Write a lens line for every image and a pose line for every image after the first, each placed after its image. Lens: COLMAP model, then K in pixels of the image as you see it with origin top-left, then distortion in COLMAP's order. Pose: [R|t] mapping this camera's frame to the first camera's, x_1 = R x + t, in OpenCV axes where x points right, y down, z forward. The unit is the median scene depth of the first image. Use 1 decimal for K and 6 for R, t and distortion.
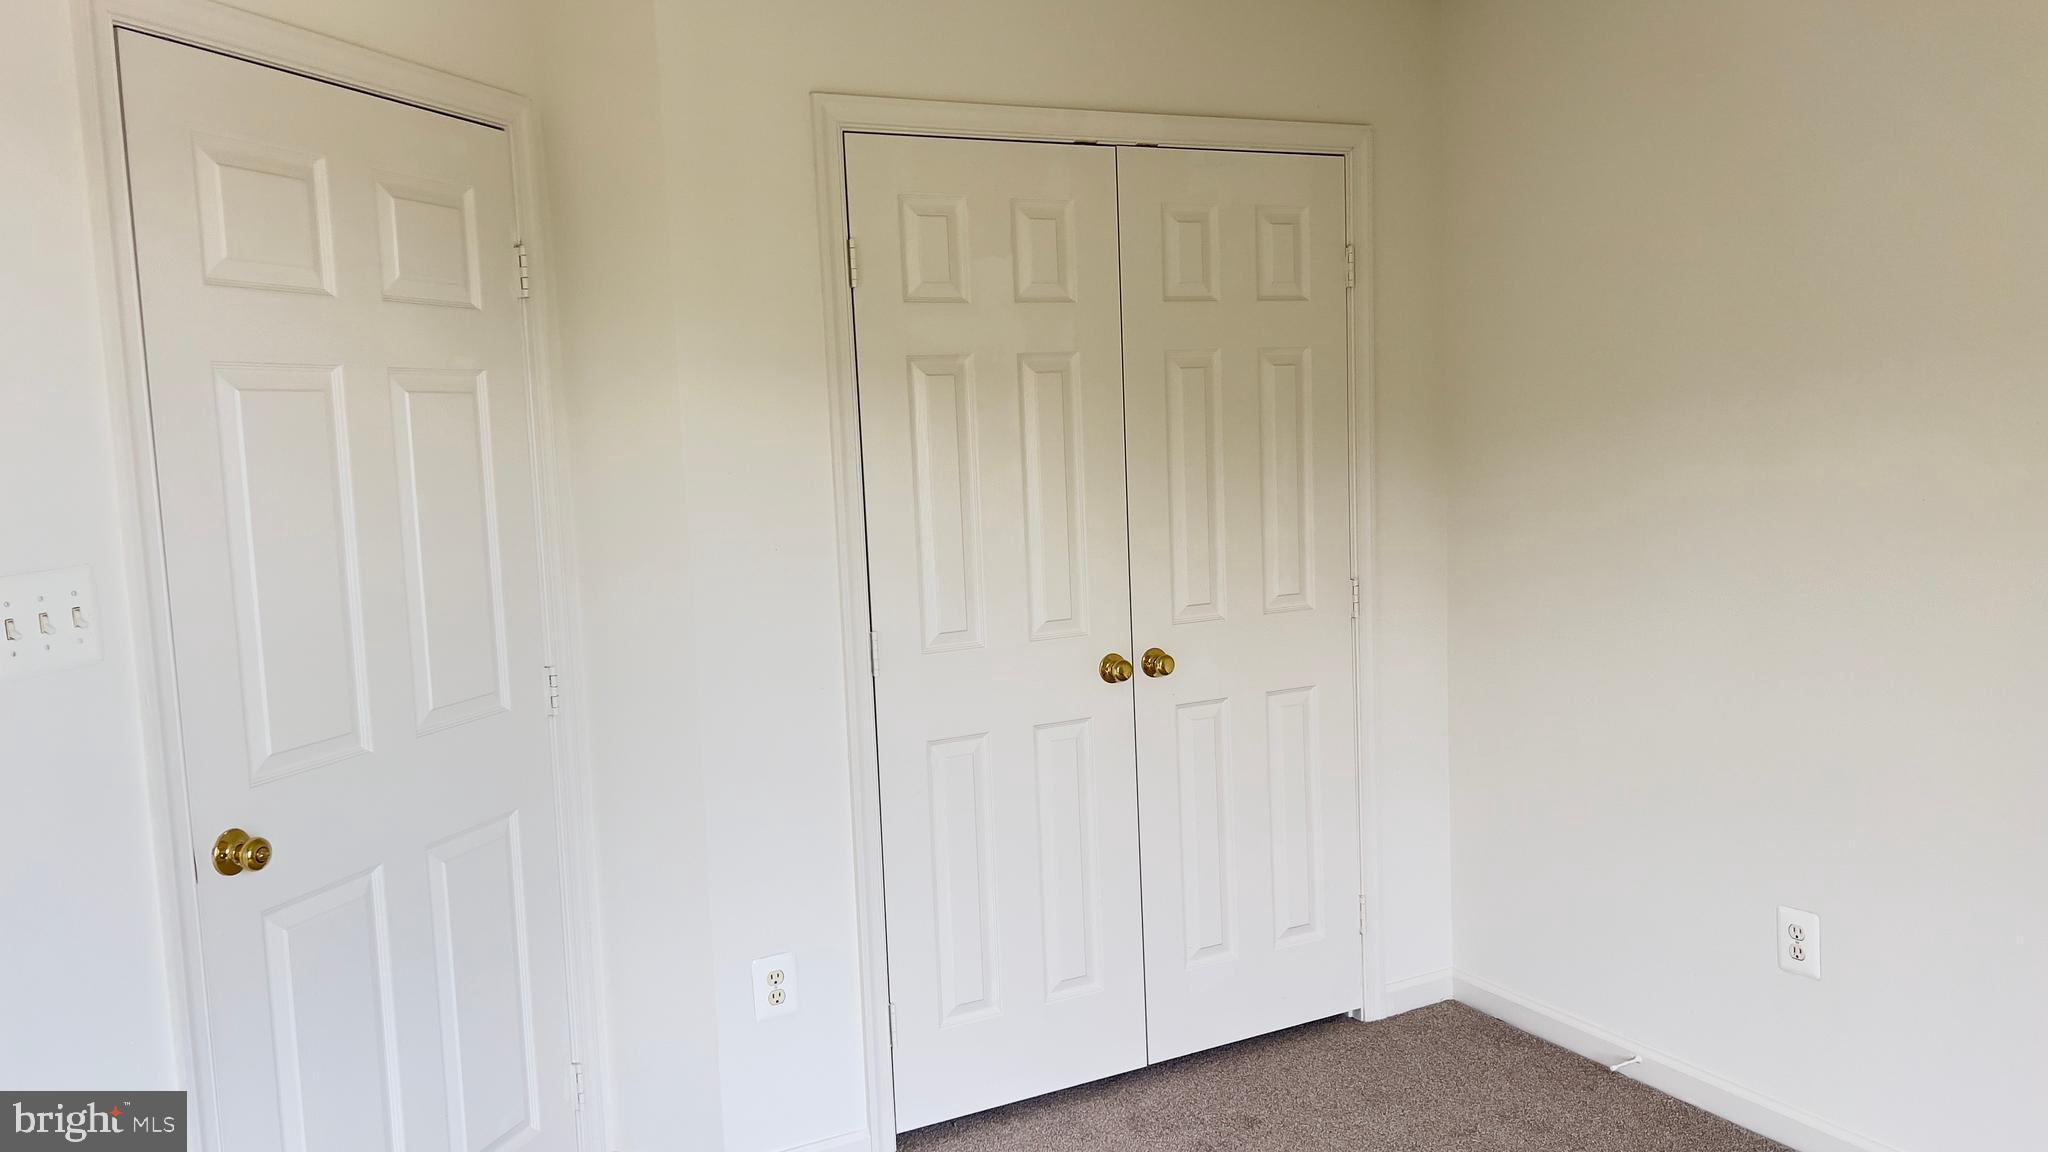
lens RADIAL K [[1524.0, 0, 1024.0], [0, 1524.0, 576.0], [0, 0, 1]] dist [0.038100, -0.051281]
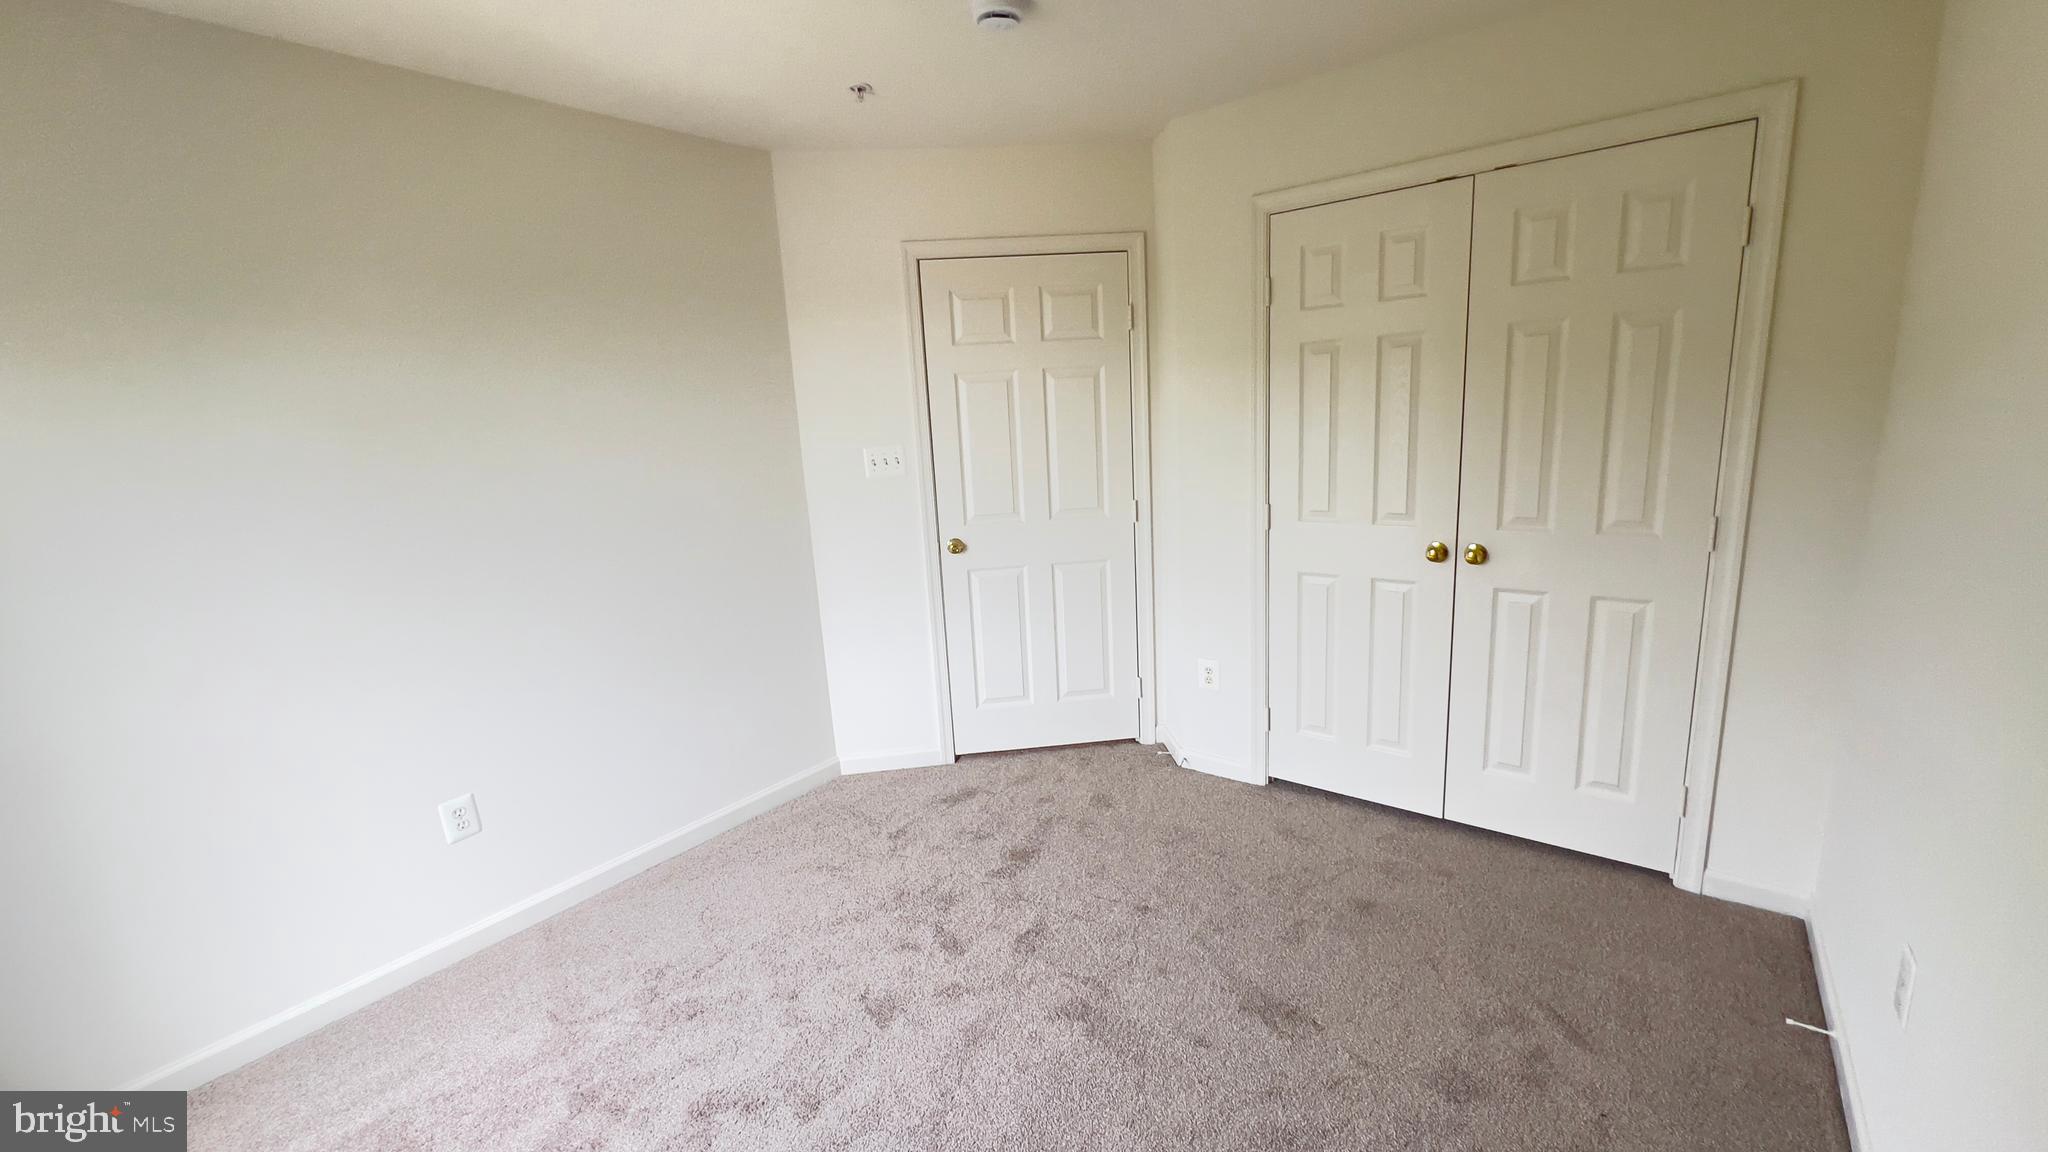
lens RADIAL K [[826.1, 0, 1015.7], [0, 826.1, 567.1], [0, 0, 1]] dist [-0.000564, 0.000152]
pose [[0.397442, 0.196743, -0.896288, 0.658836], [-0.049610, 0.979923, 0.193104, -0.063252], [0.916285, -0.032283, 0.399223, 0.335878]]
